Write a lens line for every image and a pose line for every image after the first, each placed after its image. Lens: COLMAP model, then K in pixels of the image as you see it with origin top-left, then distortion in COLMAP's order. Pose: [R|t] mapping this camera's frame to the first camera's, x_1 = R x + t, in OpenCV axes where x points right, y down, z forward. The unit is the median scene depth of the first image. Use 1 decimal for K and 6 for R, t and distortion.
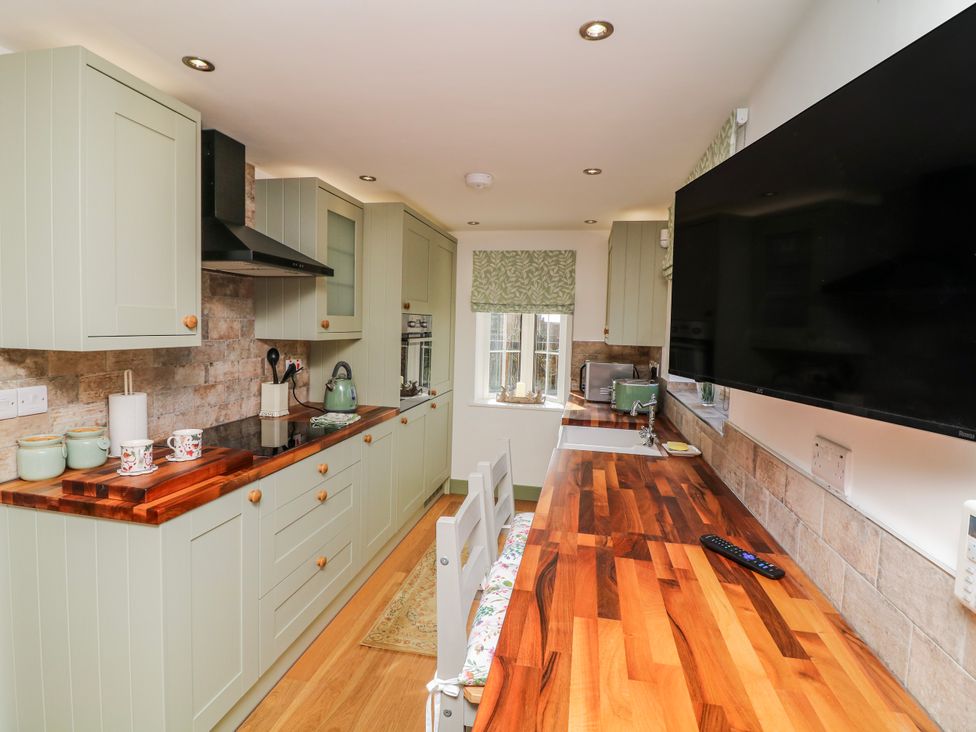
lens RADIAL K [[511.1, 0, 488.6], [0, 511.1, 356.5], [0, 0, 1]] dist [0.003474, -0.015420]
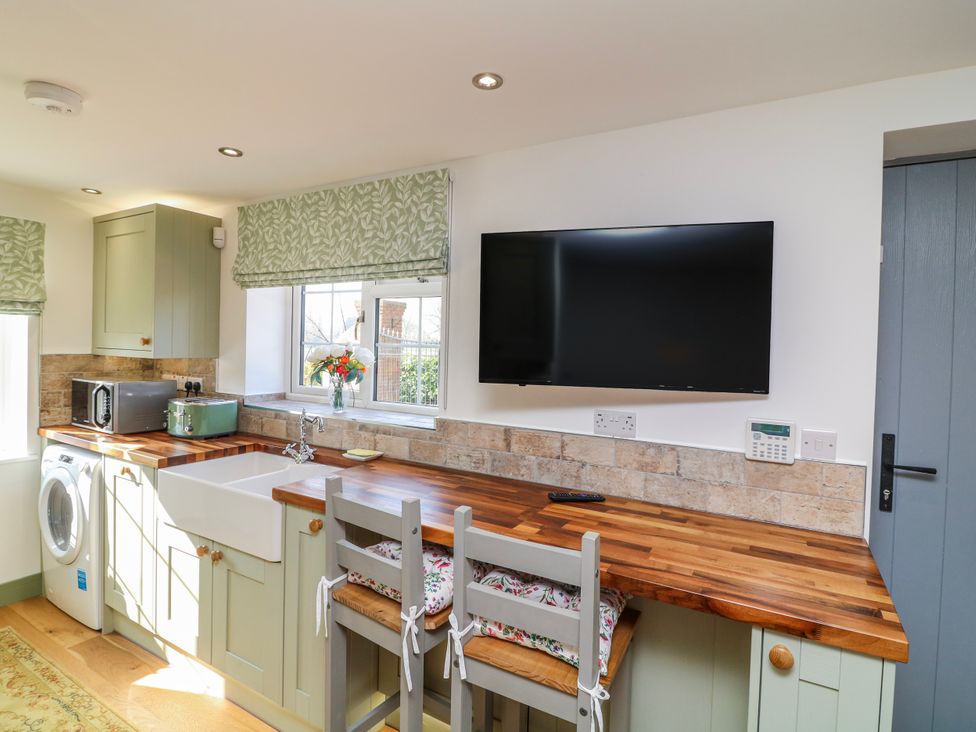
lens RADIAL K [[511.1, 0, 488.6], [0, 511.1, 356.5], [0, 0, 1]] dist [0.003474, -0.015420]
pose [[0.318397, -0.041941, 0.947029, -0.859571], [0.040449, 0.998712, 0.030631, -0.073152], [-0.947094, 0.028553, 0.319684, 0.635328]]
